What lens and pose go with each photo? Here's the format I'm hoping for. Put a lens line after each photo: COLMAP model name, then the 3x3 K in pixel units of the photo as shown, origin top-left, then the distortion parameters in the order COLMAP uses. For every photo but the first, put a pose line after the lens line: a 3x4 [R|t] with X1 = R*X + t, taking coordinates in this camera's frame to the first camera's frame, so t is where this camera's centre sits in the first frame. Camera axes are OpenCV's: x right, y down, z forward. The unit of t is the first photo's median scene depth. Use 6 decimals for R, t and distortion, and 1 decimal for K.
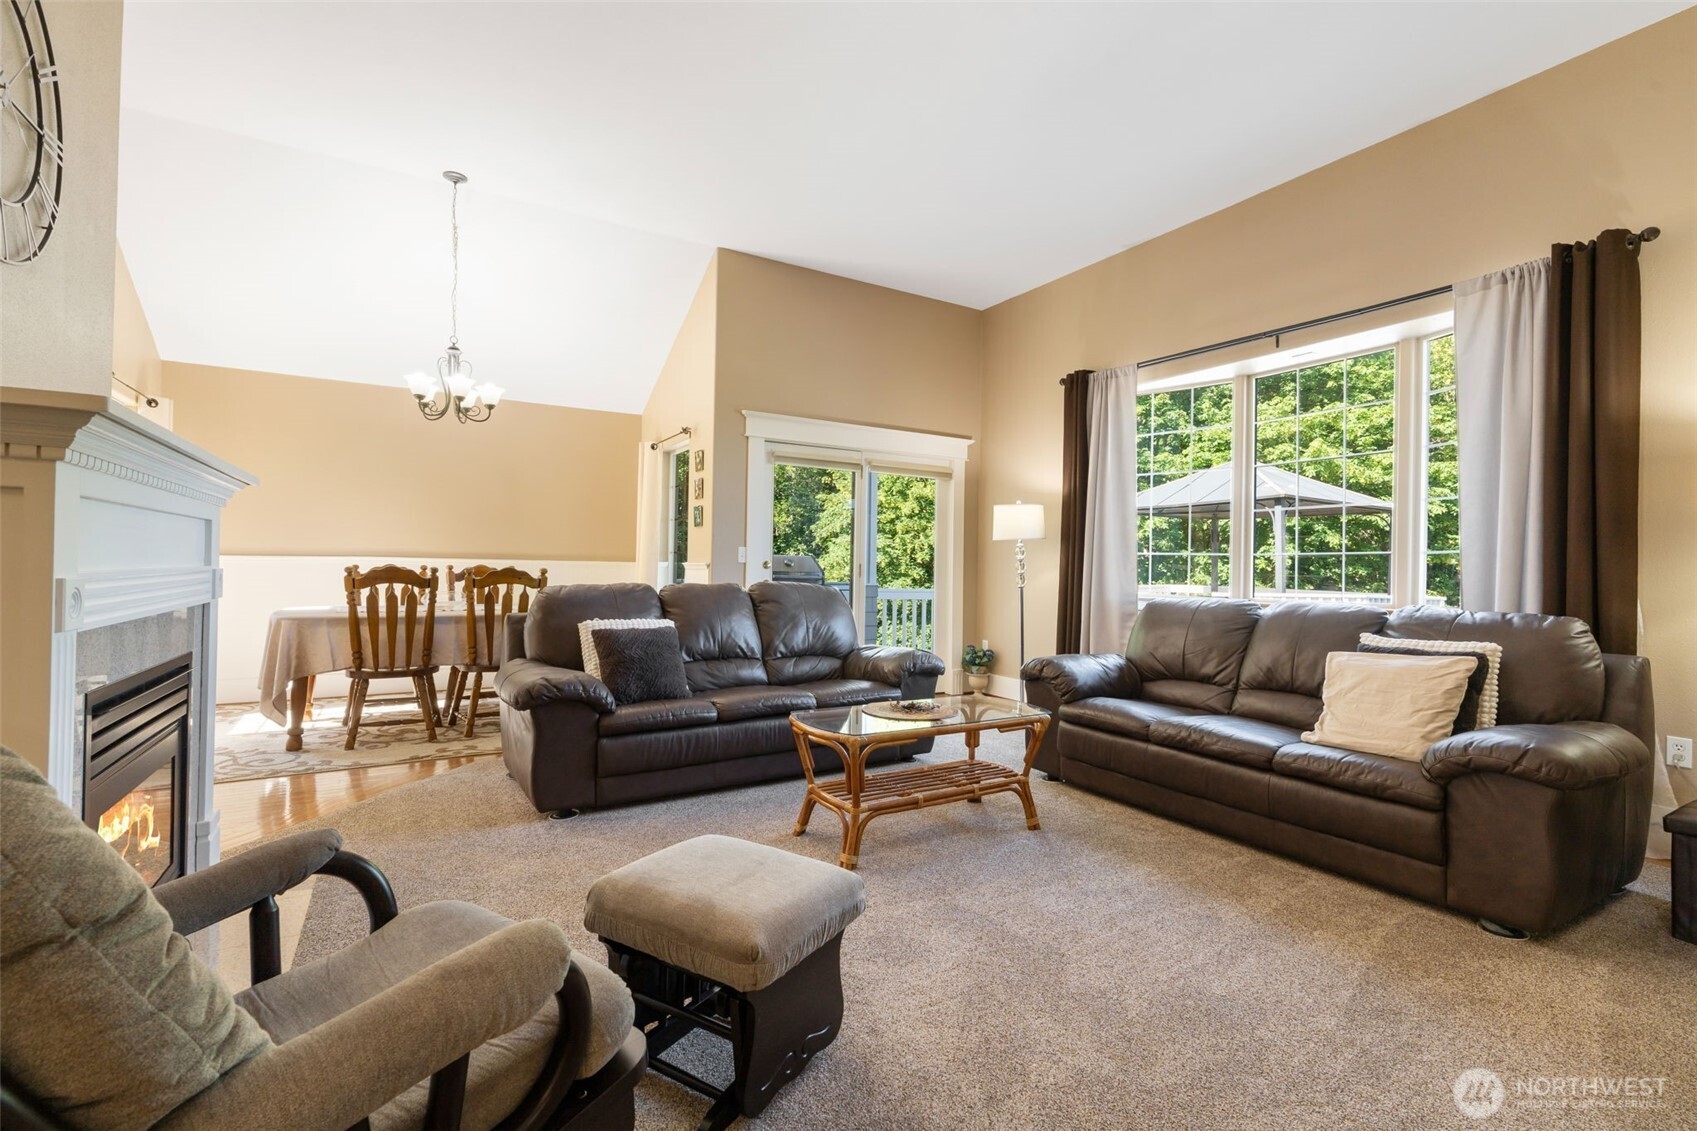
lens RADIAL K [[762.1, 0, 848.6], [0, 762.1, 567.6], [0, 0, 1]] dist [0.002758, -0.000516]
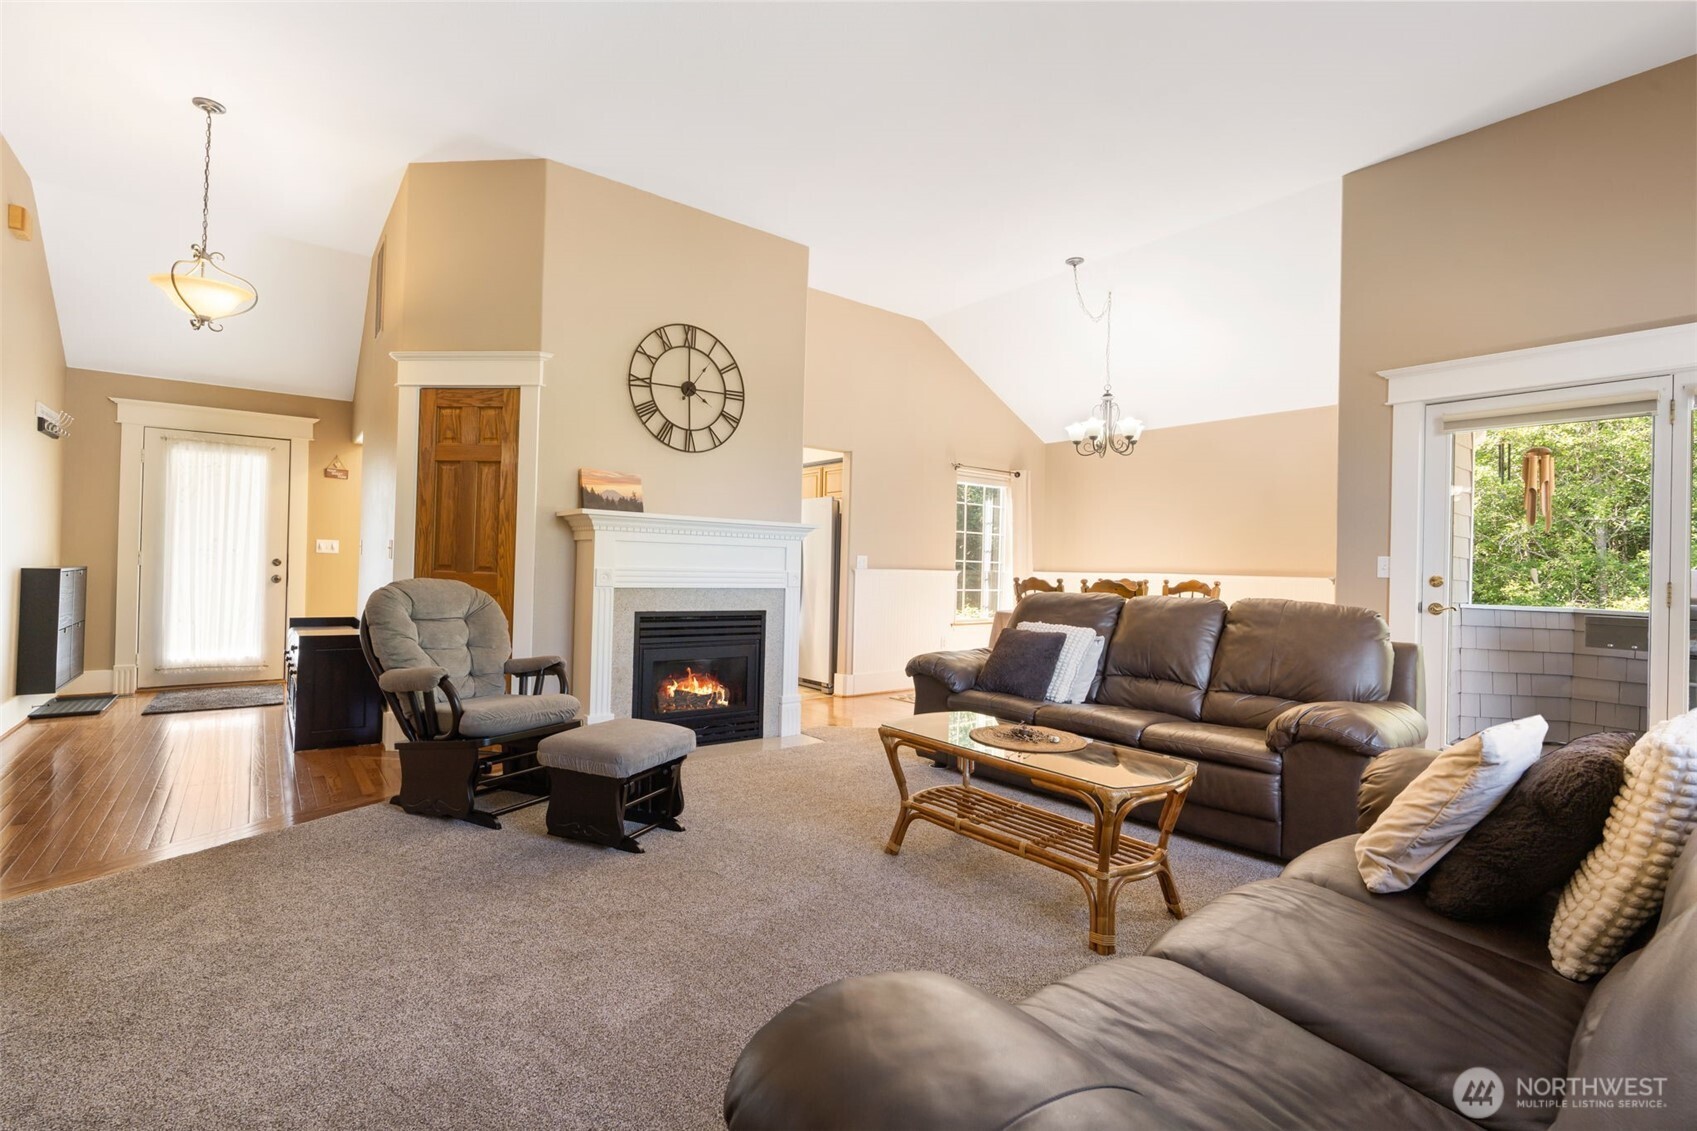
lens RADIAL K [[762.1, 0, 859.1], [0, 762.1, 570.1], [0, 0, 1]] dist [0.002758, -0.000516]
pose [[0.139834, -0.006160, -0.990156, 0.572952], [-0.024964, 0.999641, -0.009744, 0.006043], [0.989860, 0.026080, 0.139630, 0.435687]]
